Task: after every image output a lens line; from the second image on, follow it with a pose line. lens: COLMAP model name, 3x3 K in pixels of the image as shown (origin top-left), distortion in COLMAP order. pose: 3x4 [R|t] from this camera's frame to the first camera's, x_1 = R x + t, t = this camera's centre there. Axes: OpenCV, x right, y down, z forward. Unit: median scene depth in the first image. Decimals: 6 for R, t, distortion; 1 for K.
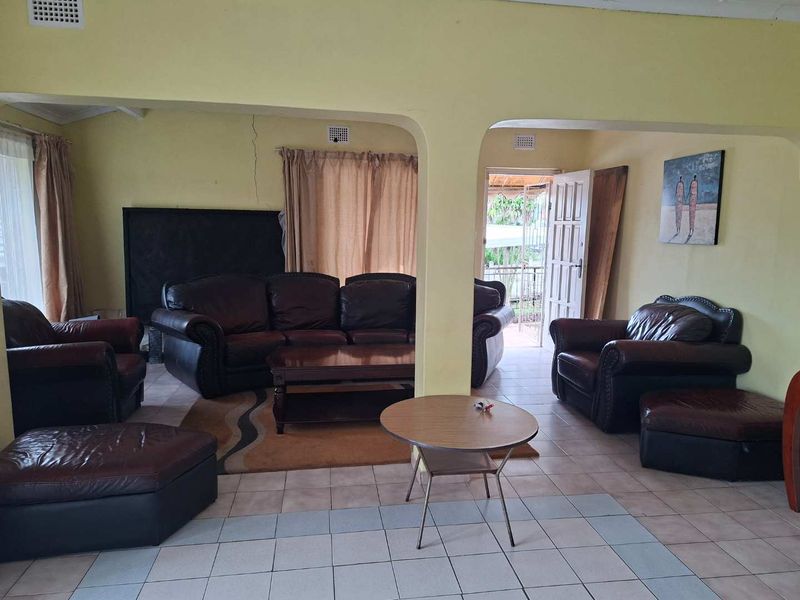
lens RADIAL K [[573.5, 0, 400.0], [0, 573.5, 300.0], [0, 0, 1]] dist [0.158815, -0.148685]
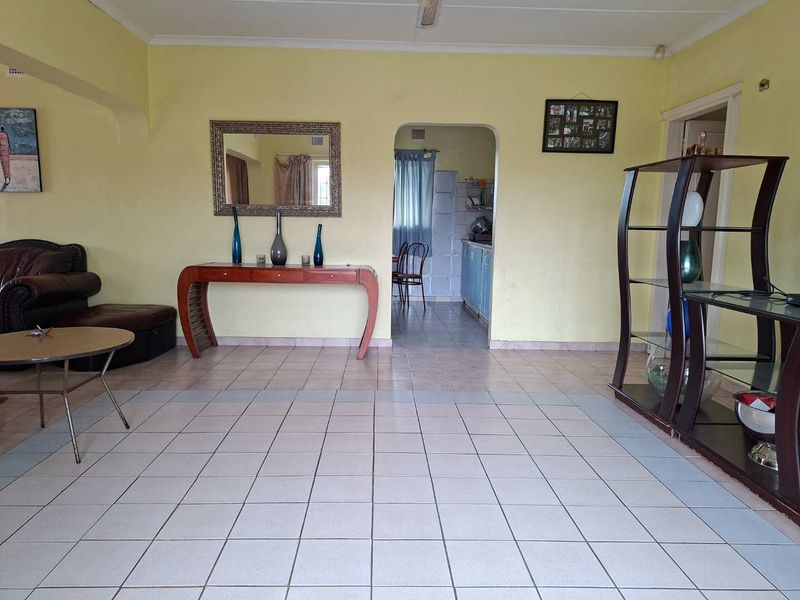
lens RADIAL K [[573.5, 0, 400.0], [0, 573.5, 300.0], [0, 0, 1]] dist [0.158815, -0.148685]
pose [[0.121363, -0.146971, 0.981667, -0.546354], [0.127892, 0.983050, 0.131367, 0.050017], [-0.984335, 0.109604, 0.138102, 0.176108]]
